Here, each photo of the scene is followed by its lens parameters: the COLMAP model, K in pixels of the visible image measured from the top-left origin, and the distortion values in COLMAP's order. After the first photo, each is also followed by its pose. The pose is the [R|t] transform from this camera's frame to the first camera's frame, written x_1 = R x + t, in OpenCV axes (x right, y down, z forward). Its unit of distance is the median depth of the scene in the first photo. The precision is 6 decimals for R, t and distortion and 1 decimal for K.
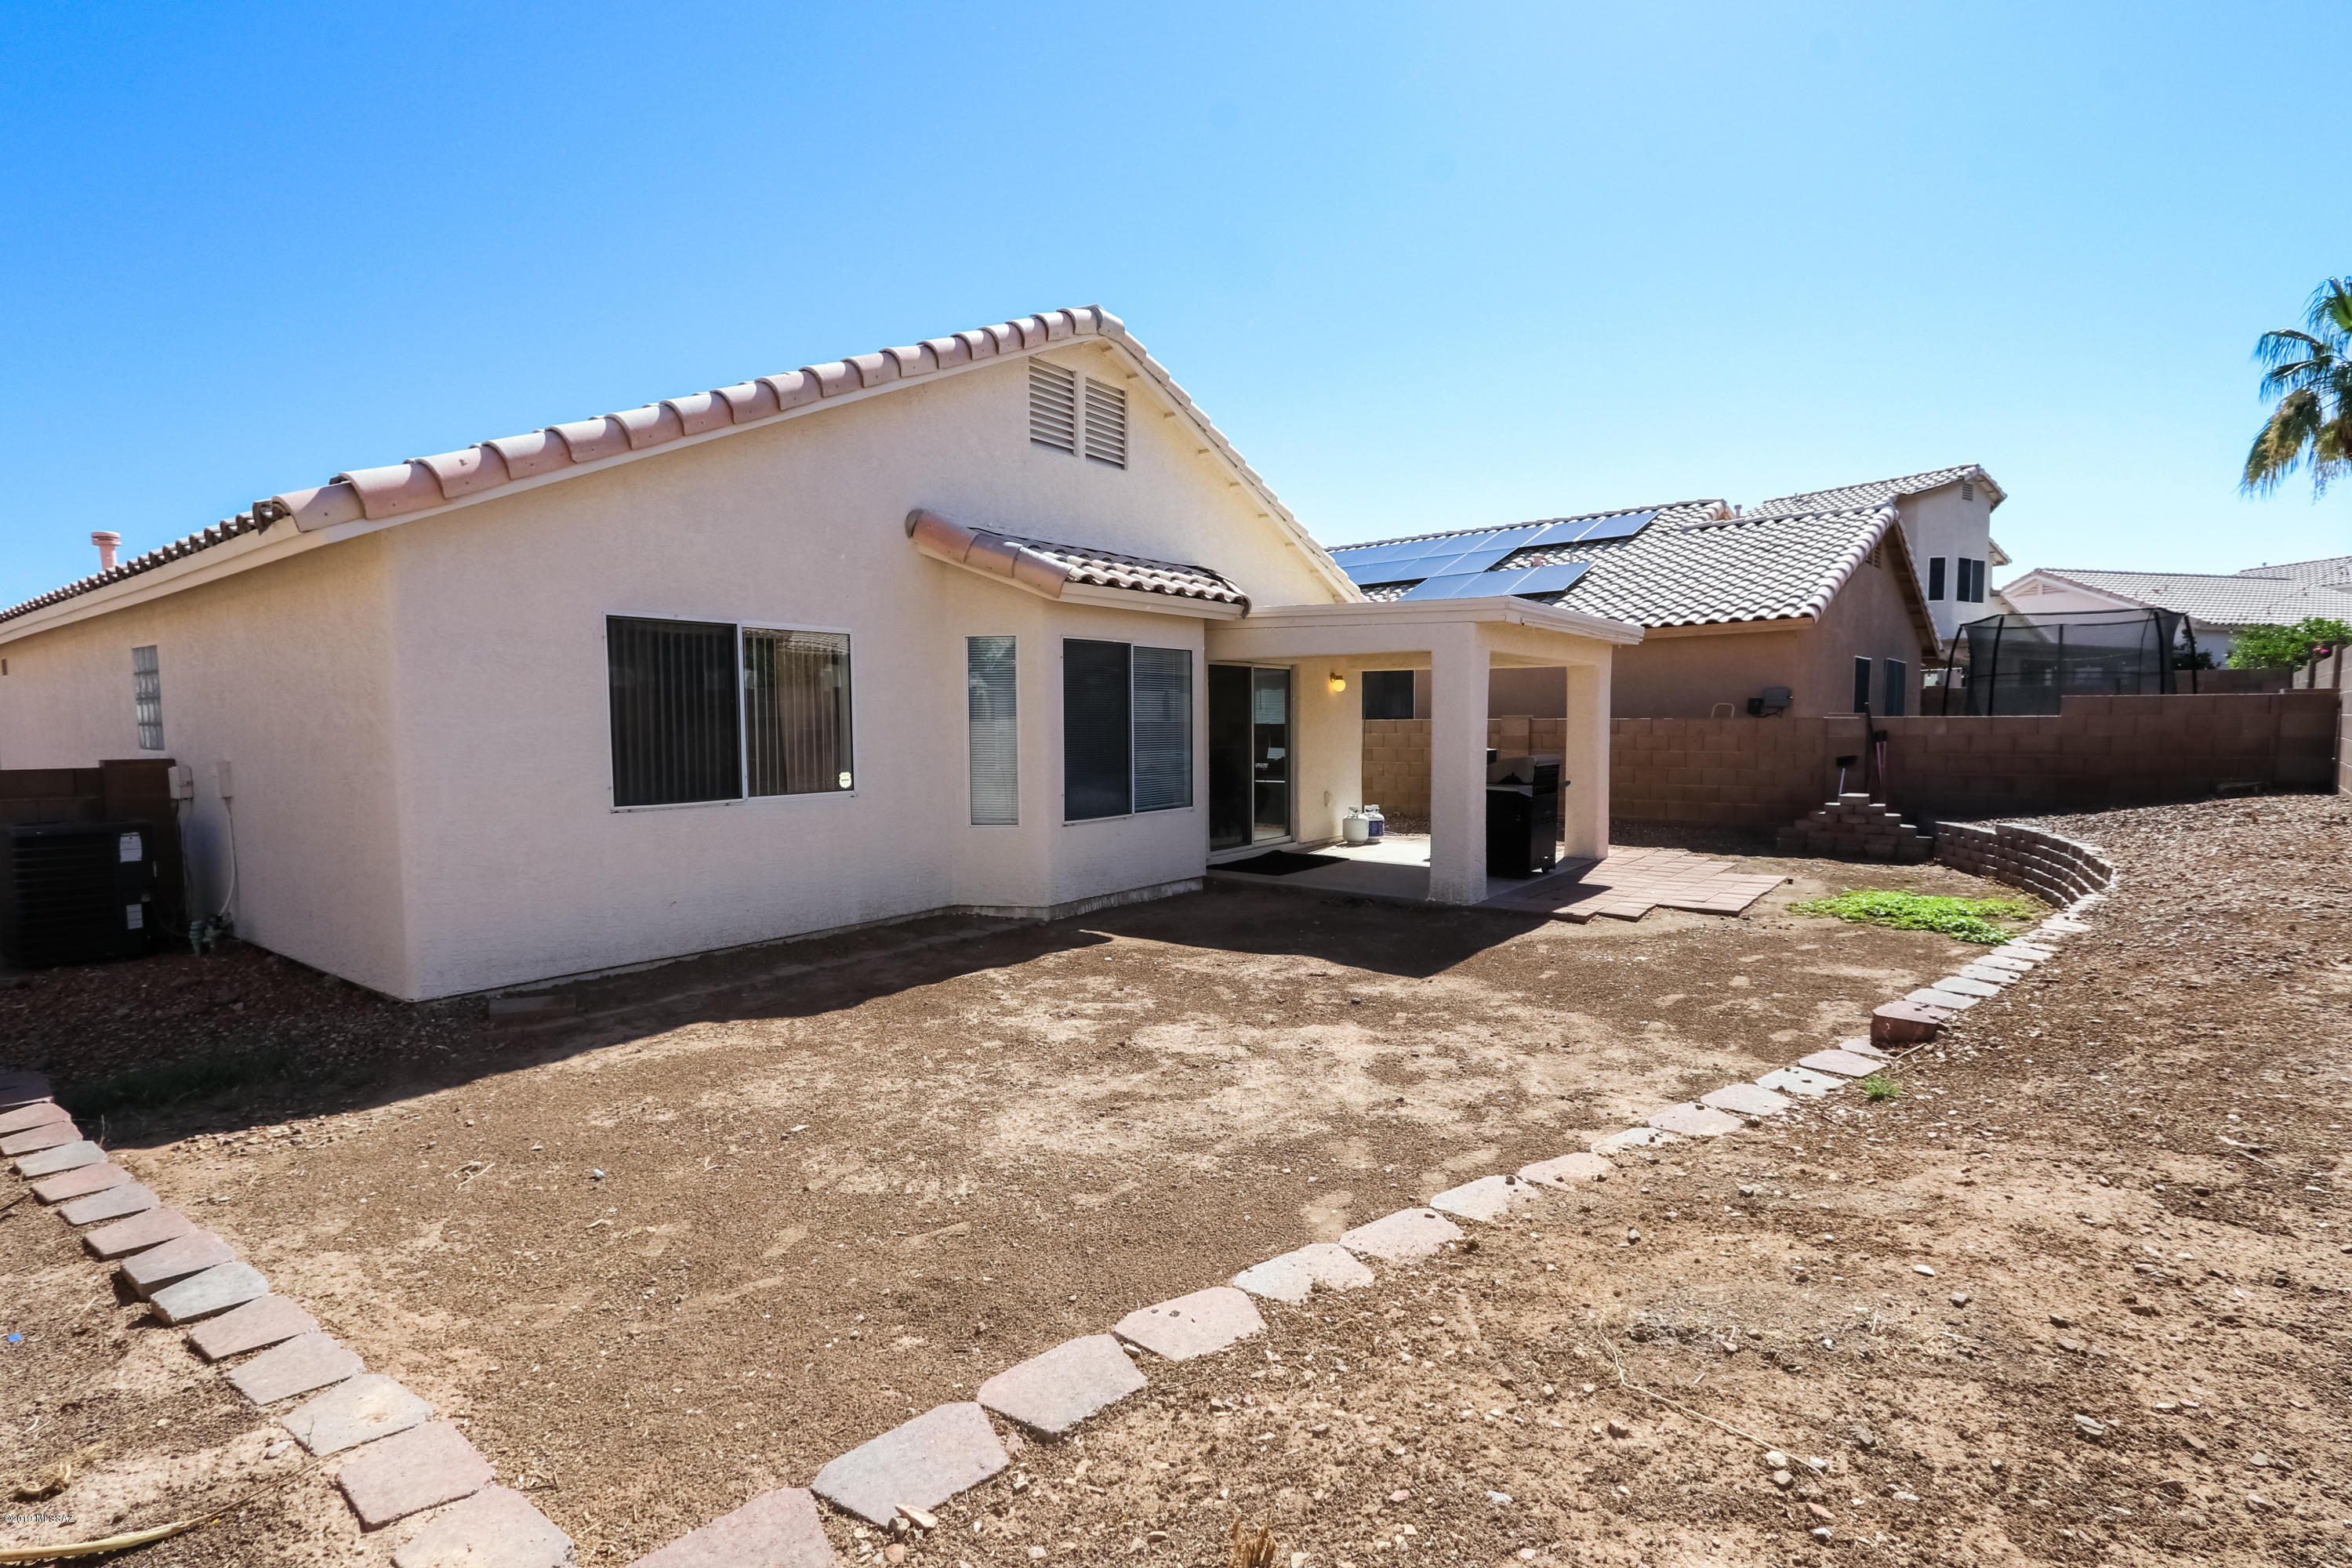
lens RADIAL K [[1089.0, 0, 1150.6], [0, 1089.0, 793.5], [0, 0, 1]] dist [-0.017869, 0.002275]
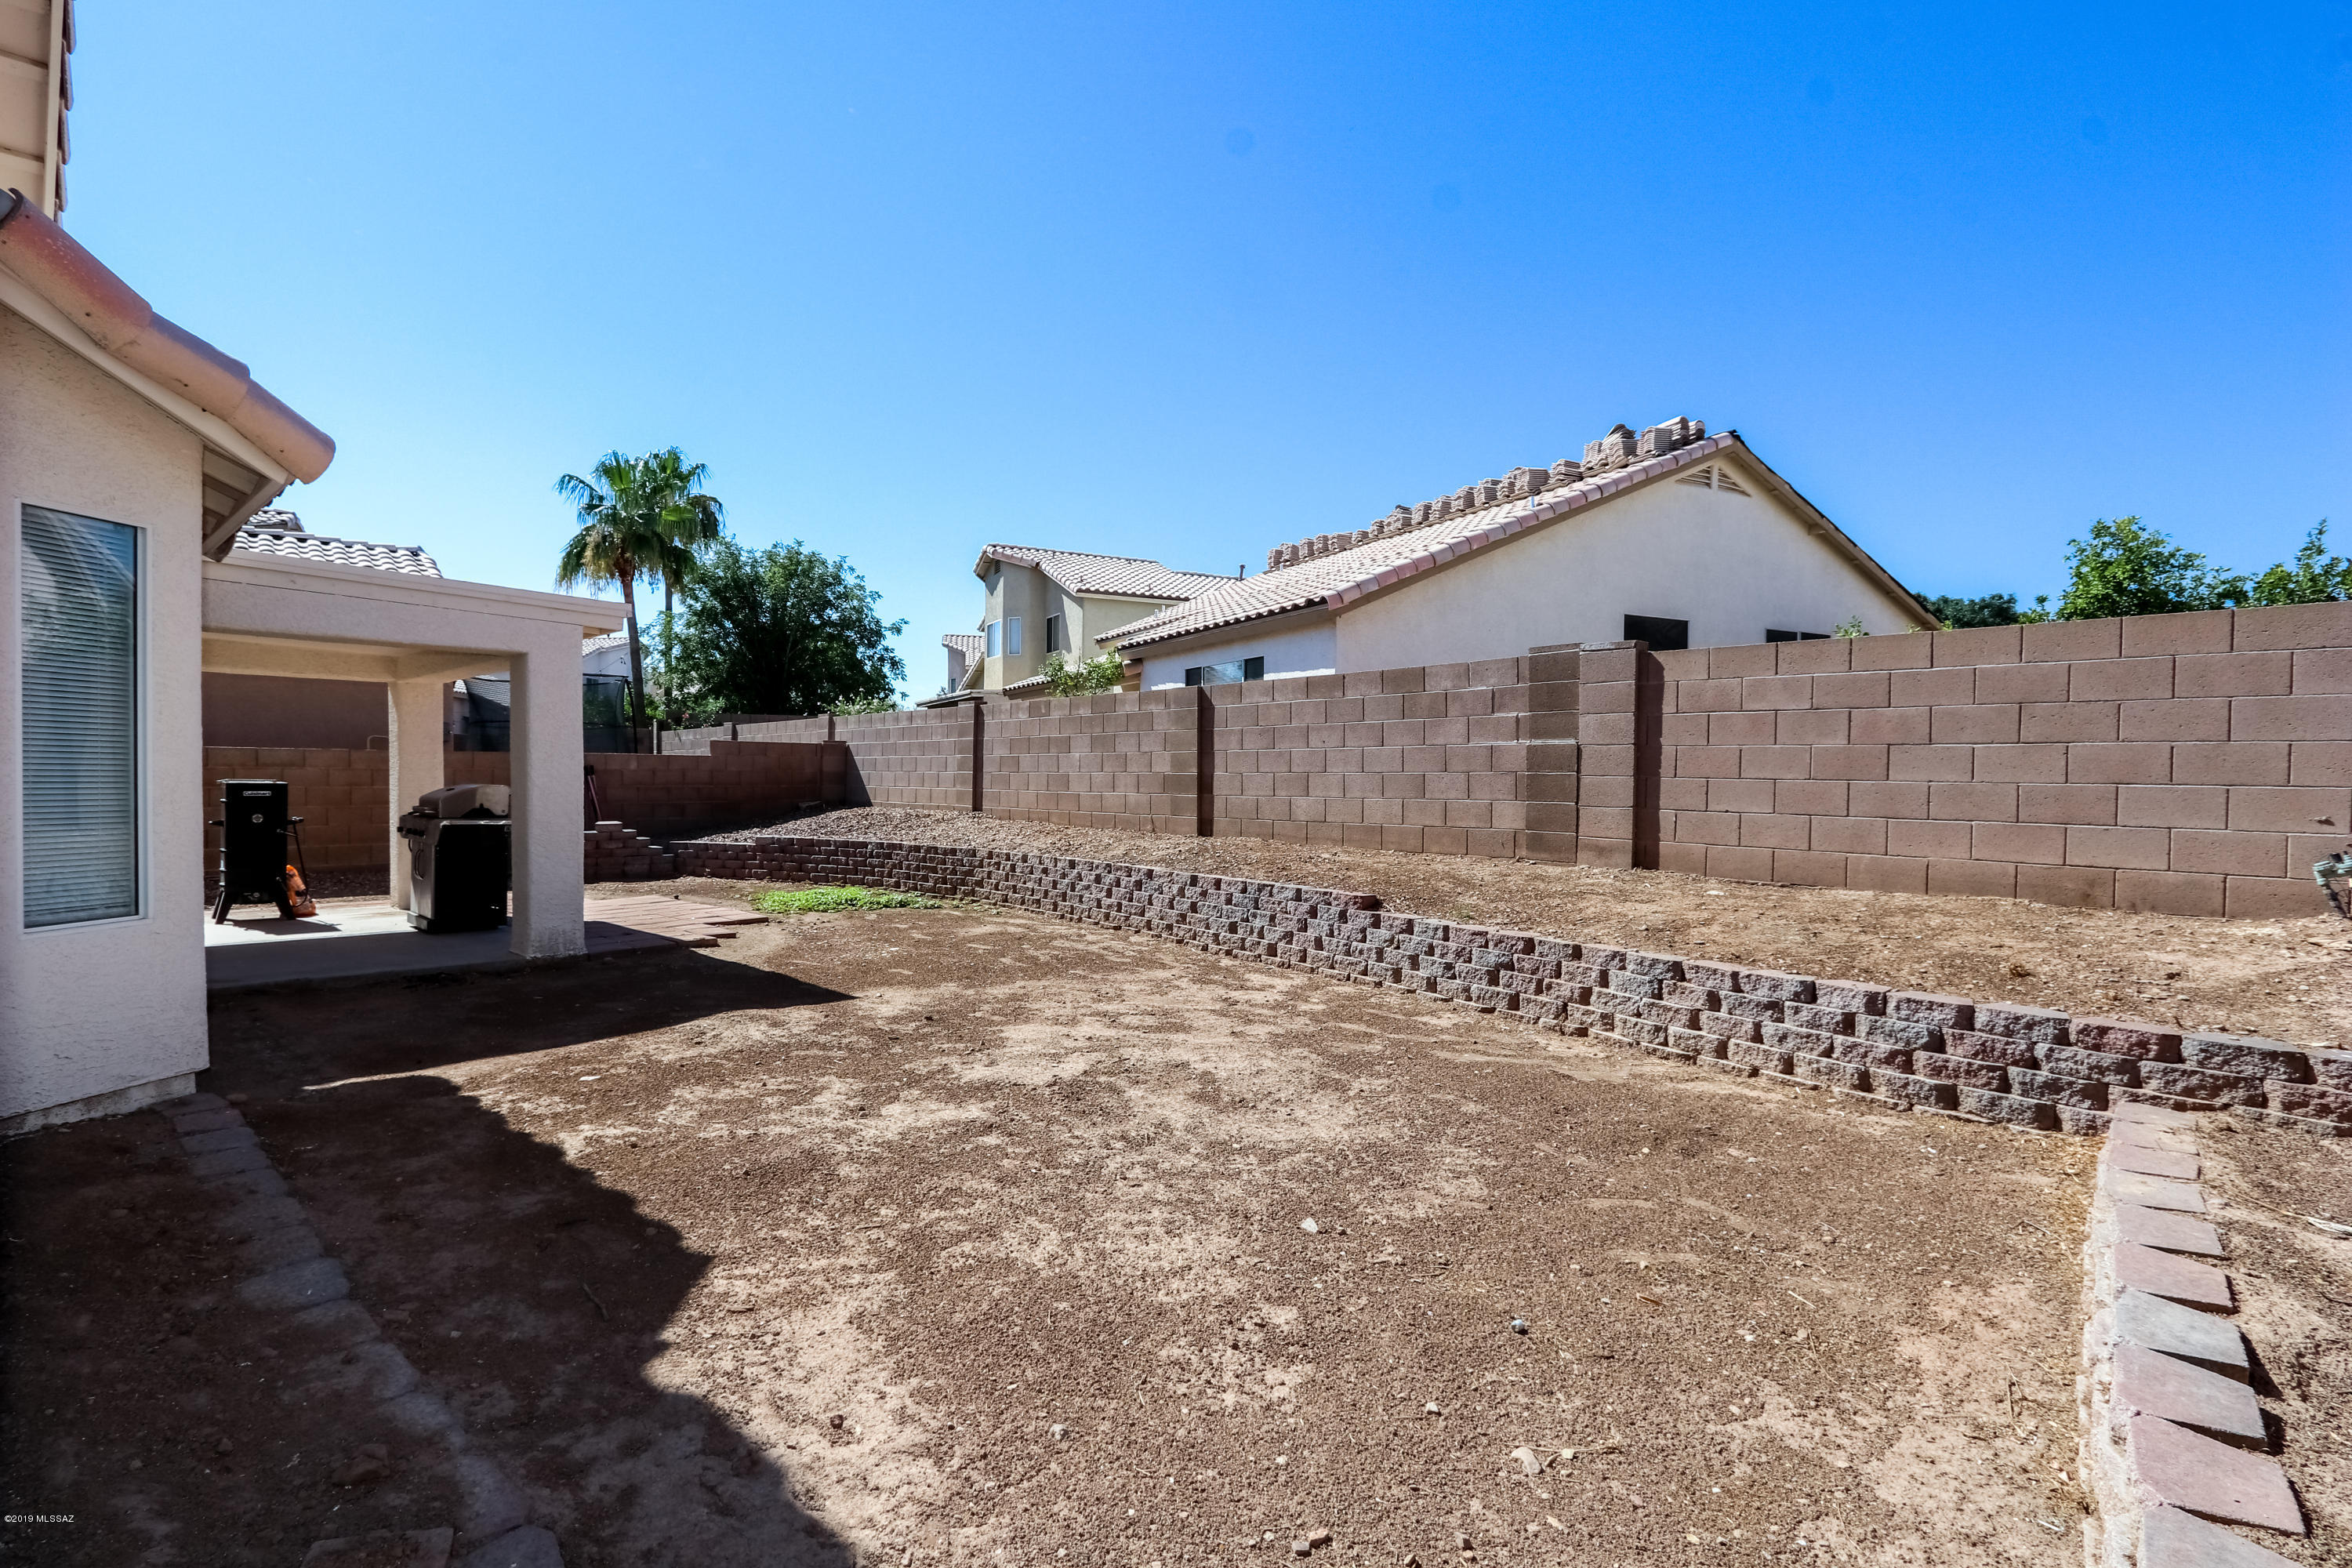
lens RADIAL K [[1089.0, 0, 1150.6], [0, 1089.0, 793.5], [0, 0, 1]] dist [-0.017869, 0.002275]
pose [[0.096242, -0.005723, 0.995341, -0.852556], [0.055277, 0.998471, 0.000396, 0.005750], [-0.993822, 0.054981, 0.096412, 0.811906]]
